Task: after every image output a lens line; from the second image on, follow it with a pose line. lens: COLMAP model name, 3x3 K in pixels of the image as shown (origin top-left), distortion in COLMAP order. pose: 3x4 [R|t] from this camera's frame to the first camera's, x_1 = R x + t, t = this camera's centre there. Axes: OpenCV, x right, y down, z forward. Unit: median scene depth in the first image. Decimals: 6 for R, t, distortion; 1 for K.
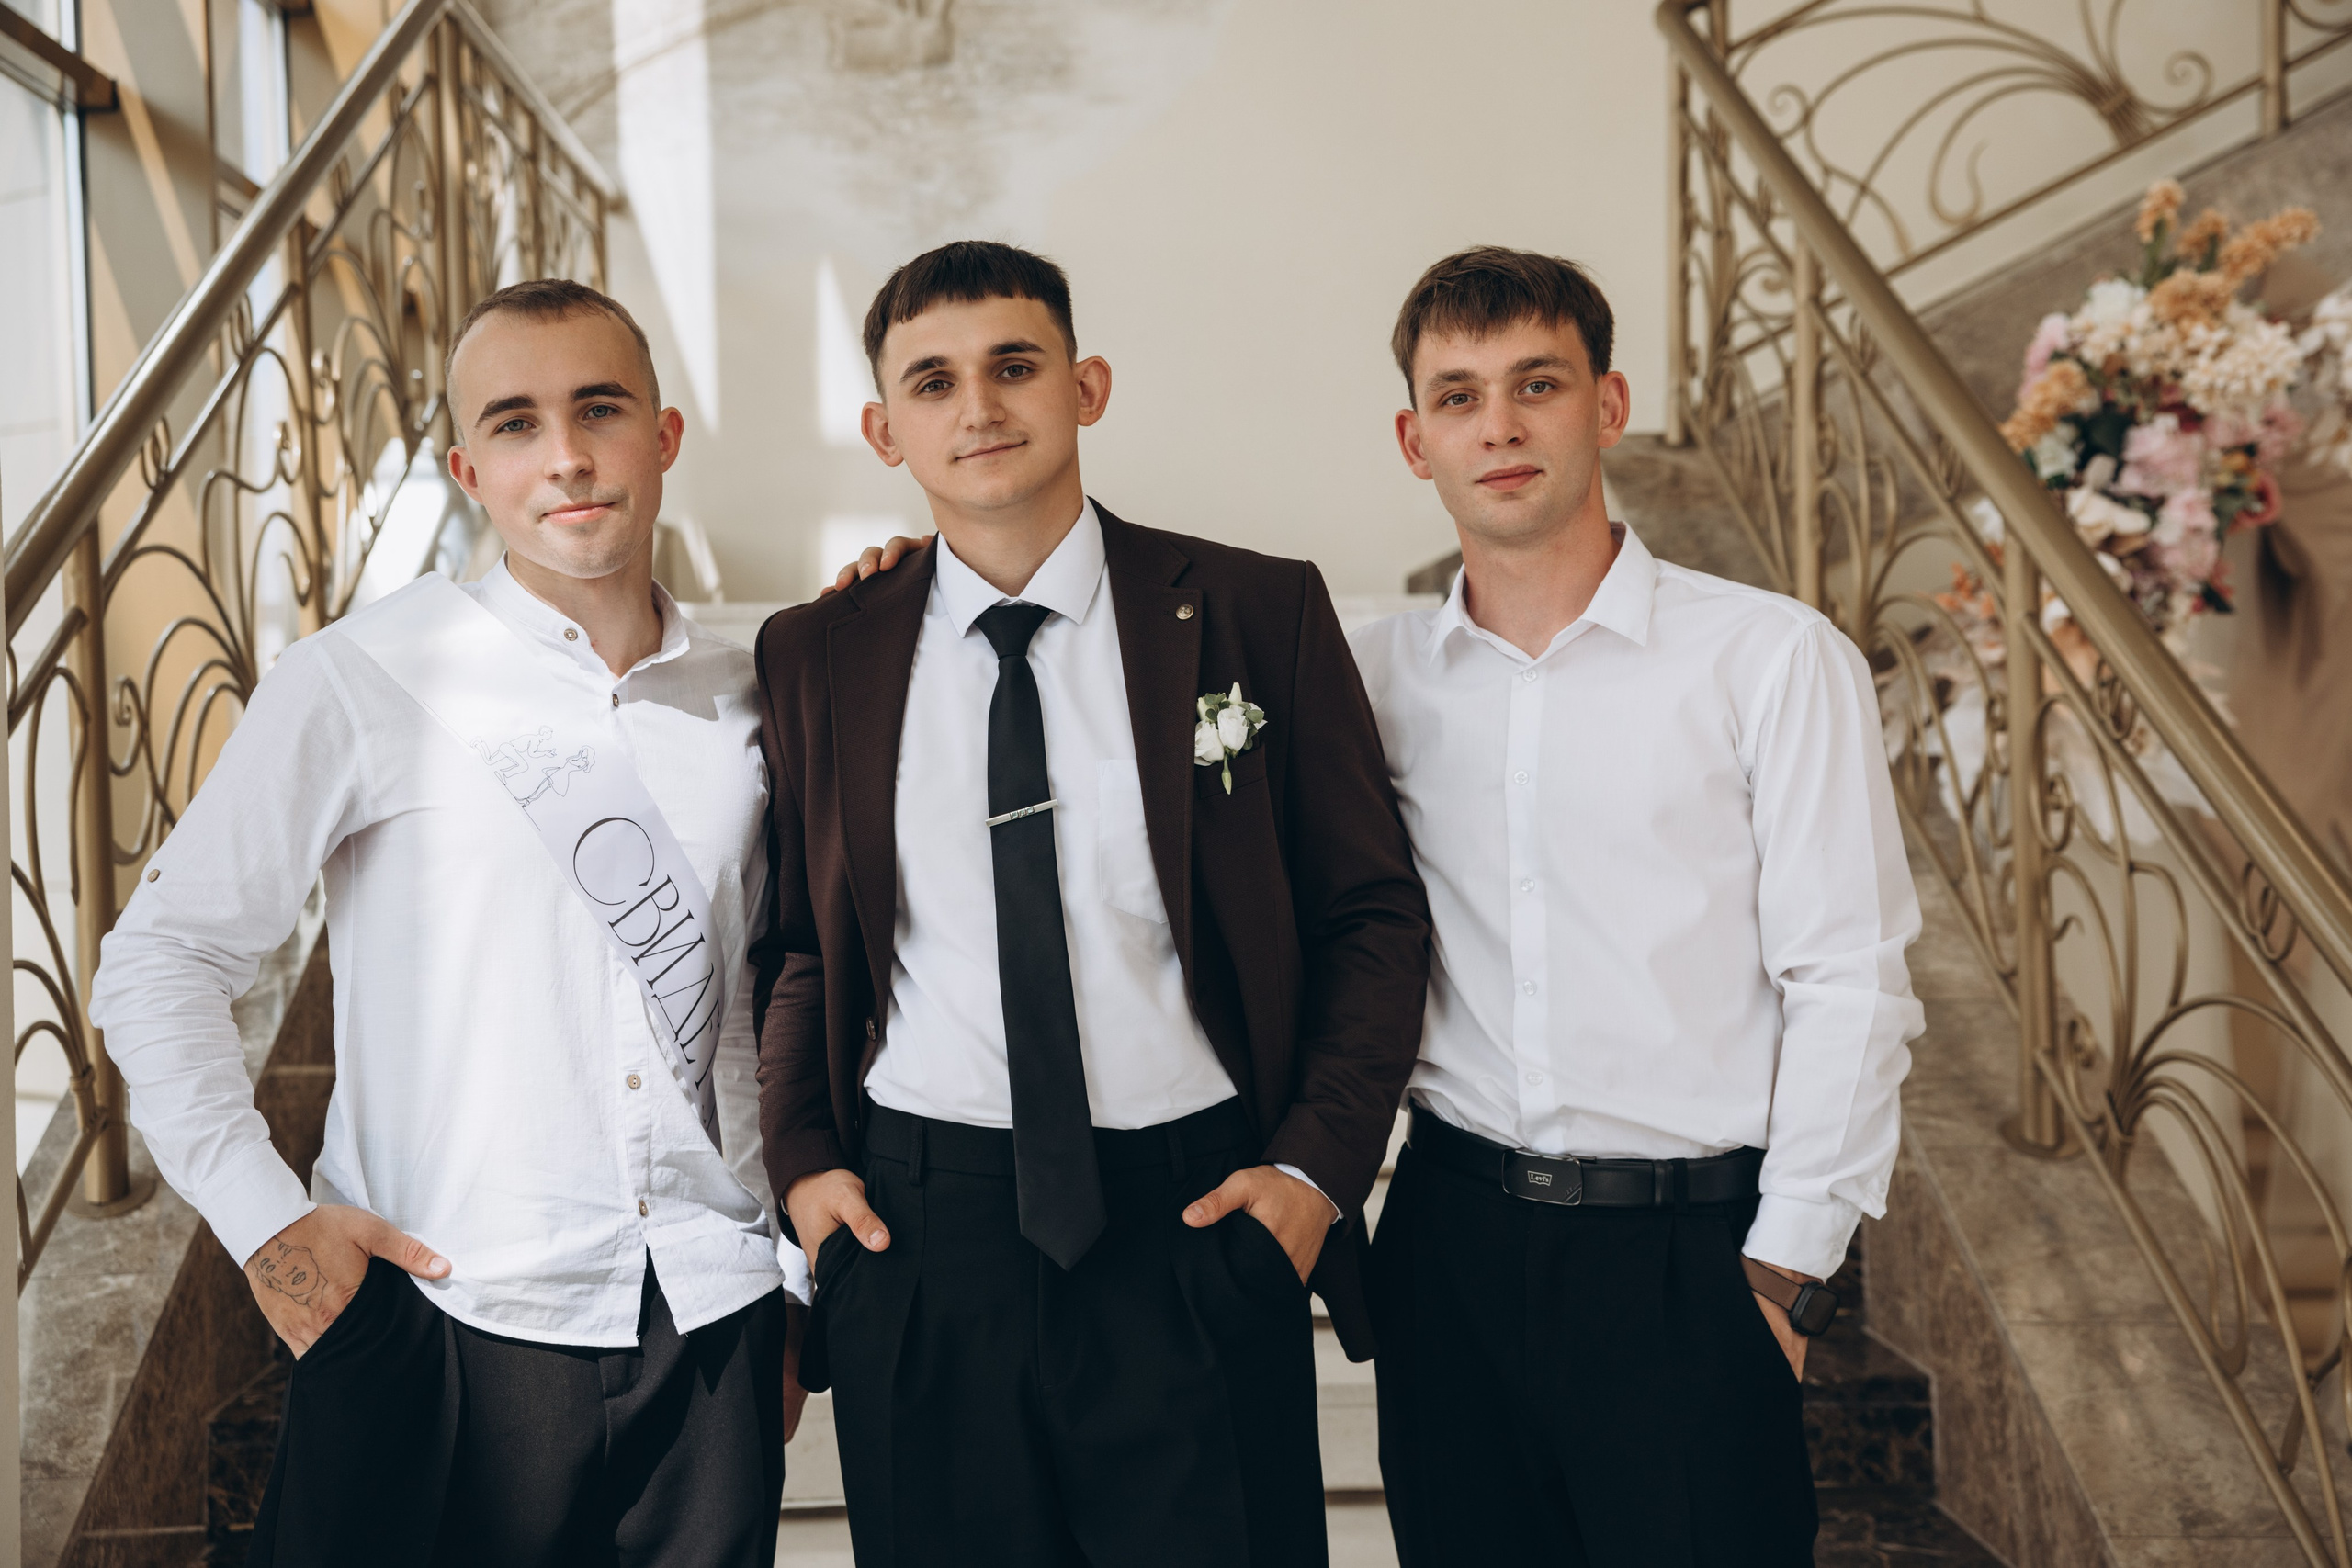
lens RADIAL K [[3366.9, 0, 1142.1], [0, 3366.9, 783.8], [0, 0, 1]] dist [0.253970, 0.000000]
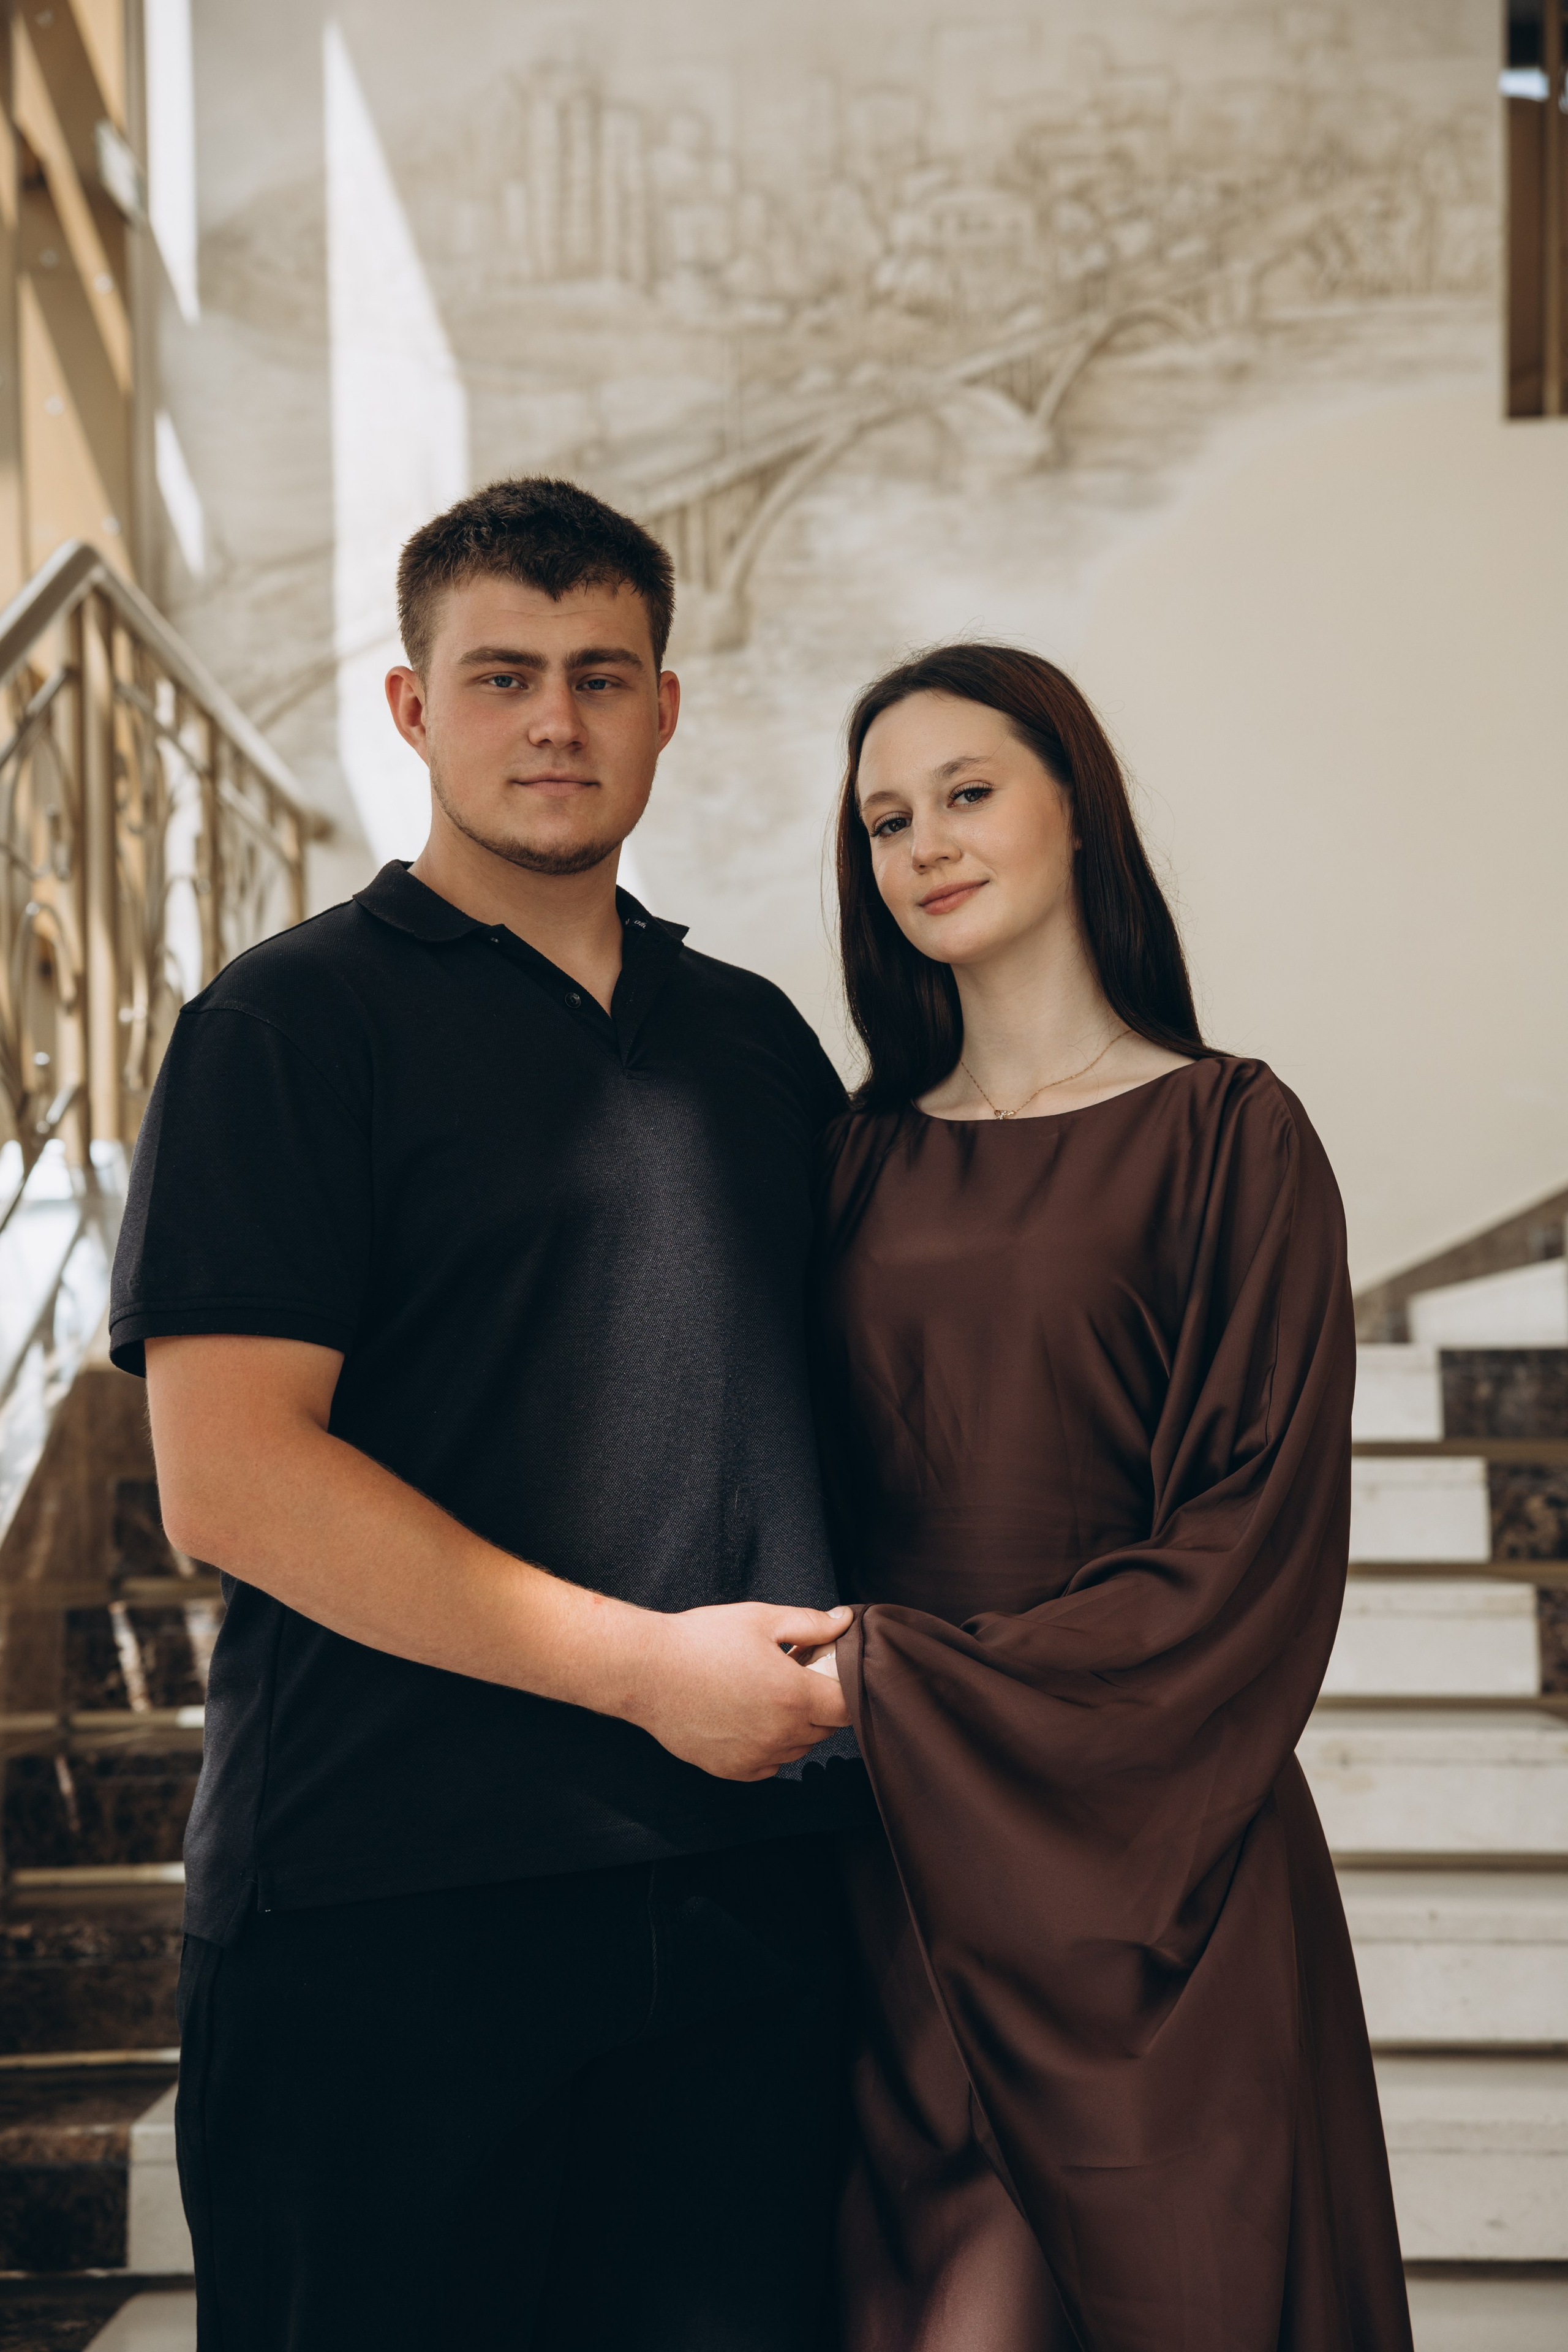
lens RADIAL K [[3859.9, 0, 768.5], [0, 3859.9, 1211.7], [0, 0, 1]] dist [0.392331, 0.000000]
pose [[0.999010, -0.004727, -0.044238, -0.019005], [0.001645, 0.997585, -0.069442, -0.031651], [0.044459, 0.069301, 0.996605, 0.184975]]
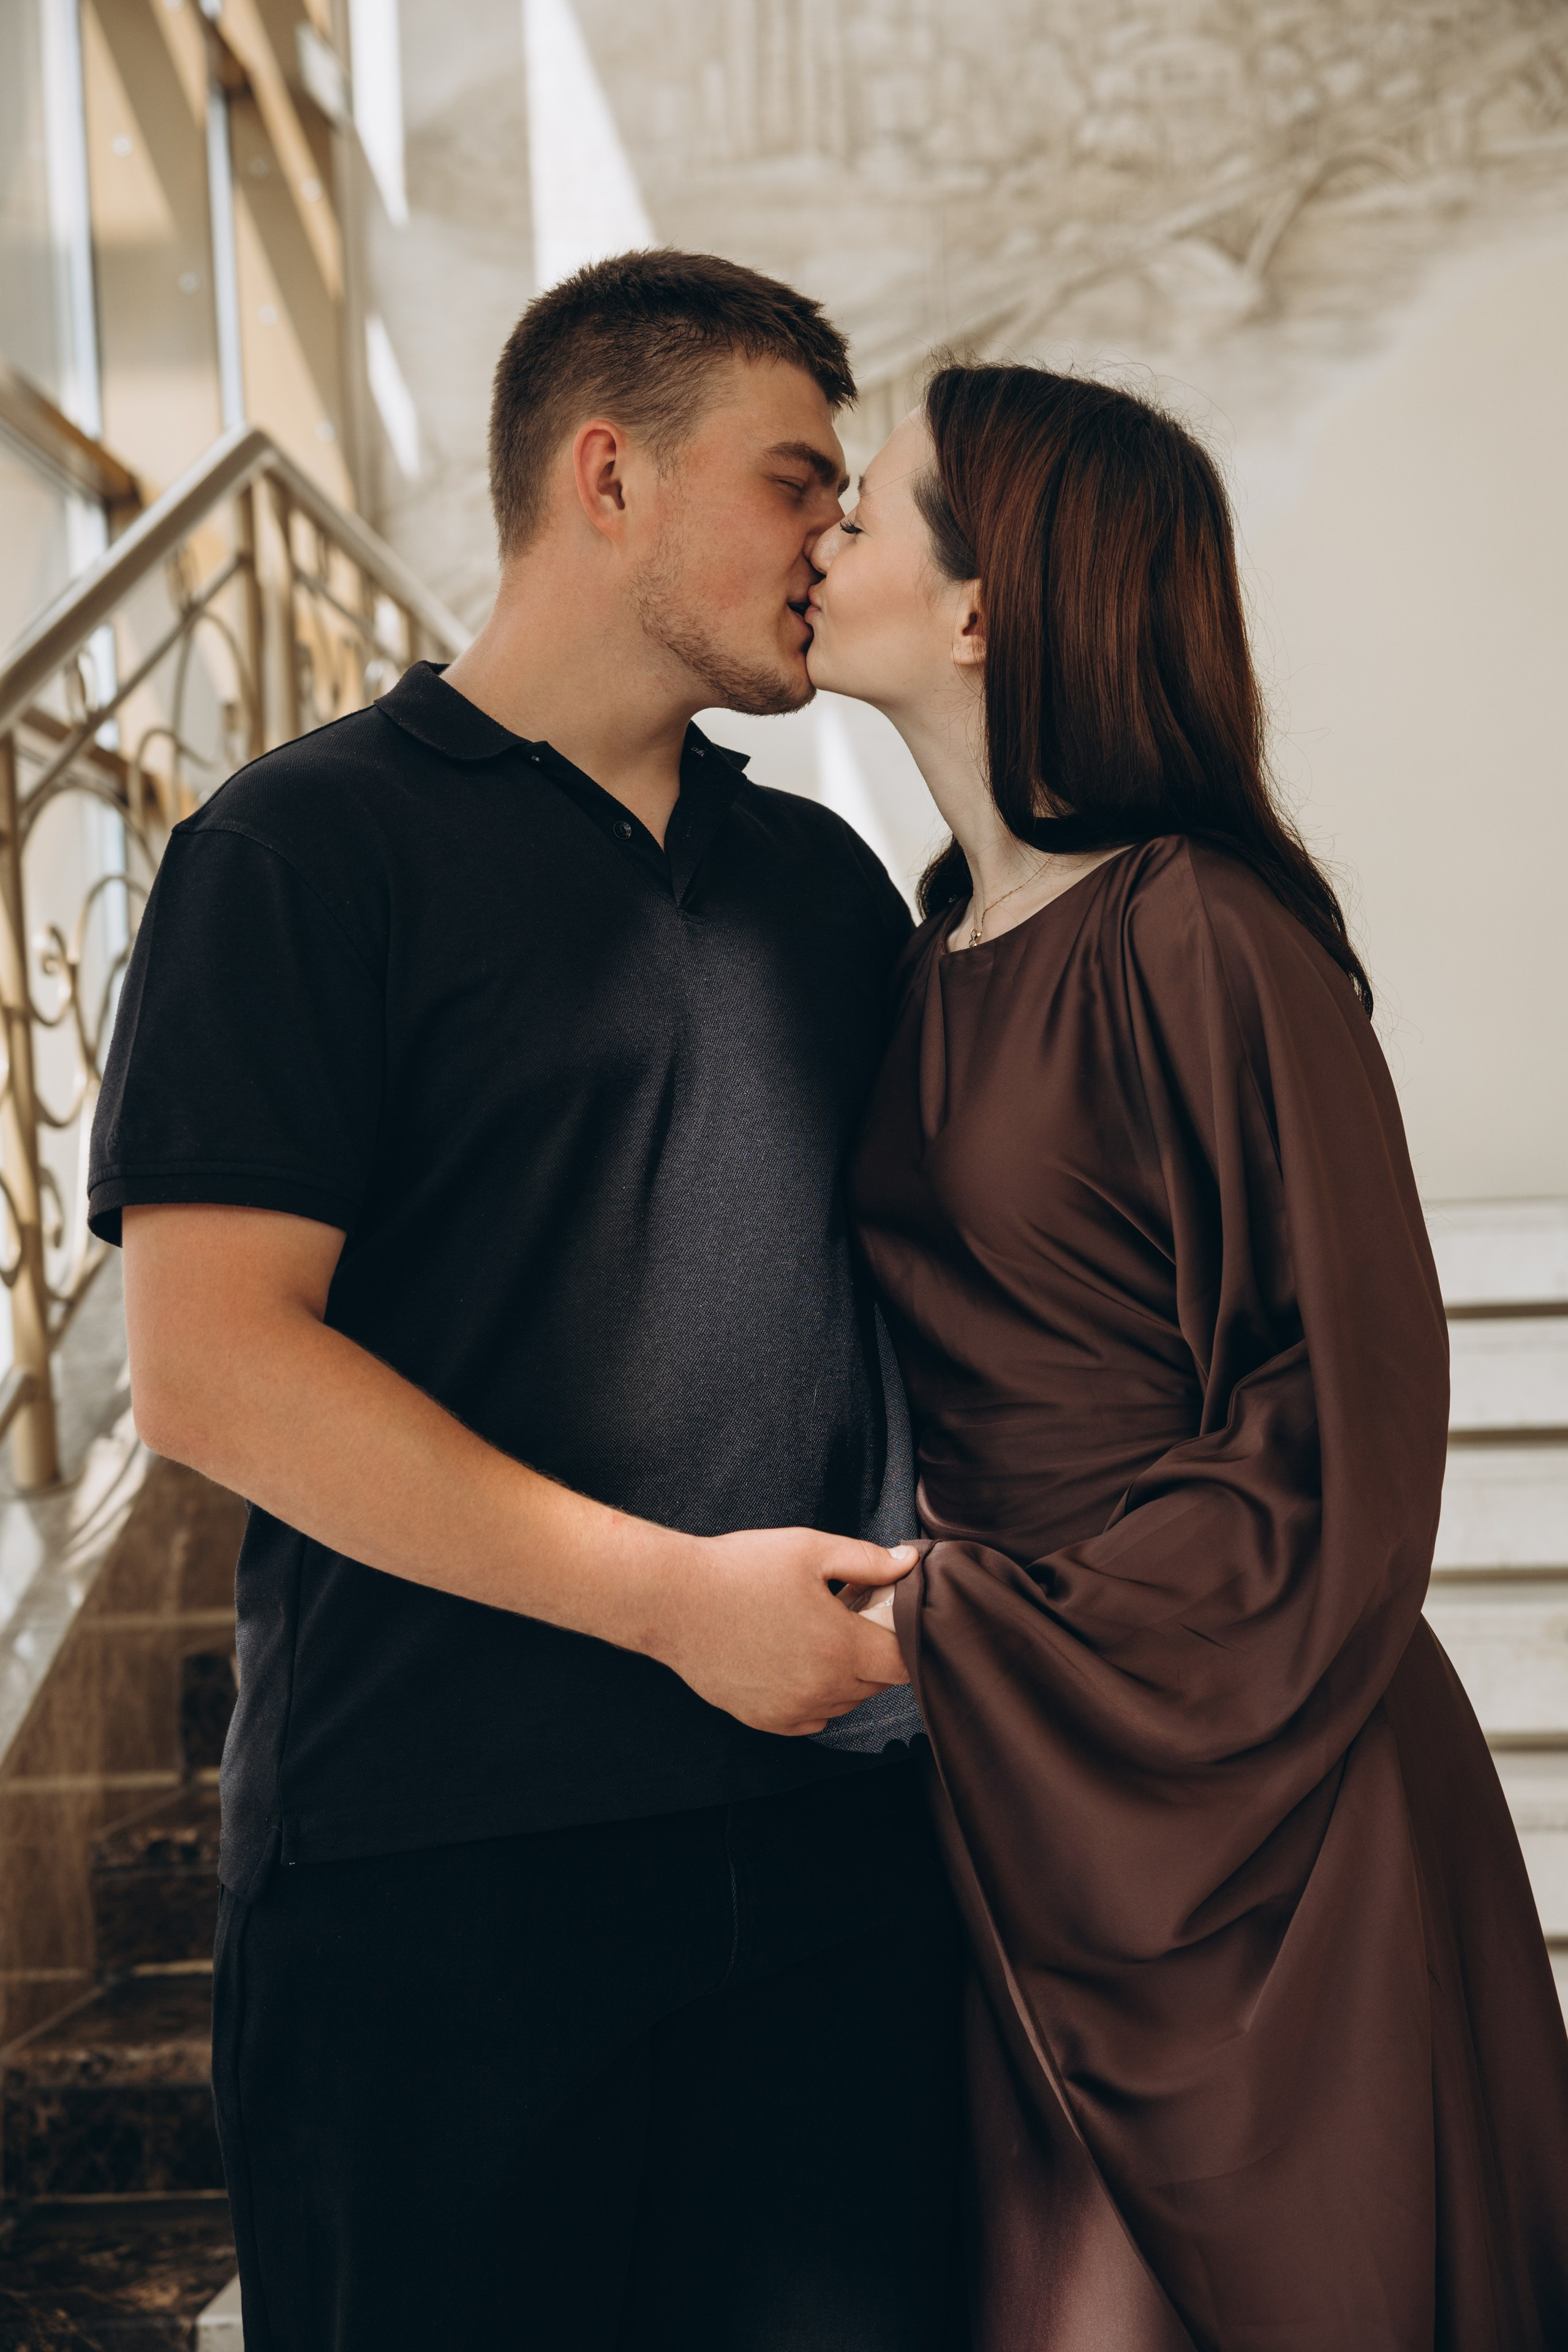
lens RADIAL K [[3585.5, 0, 751.2], [0, 3585.5, 1243.3], [0, 0, 1]] dist [0.242675, 0.000000]
pose [[0.991431, -0.031049, -0.126891, -0.003940], [0.026911, 0.999053, -0.034191, -0.031312], [0.127832, 0.030484, 0.991327, 0.283120]]
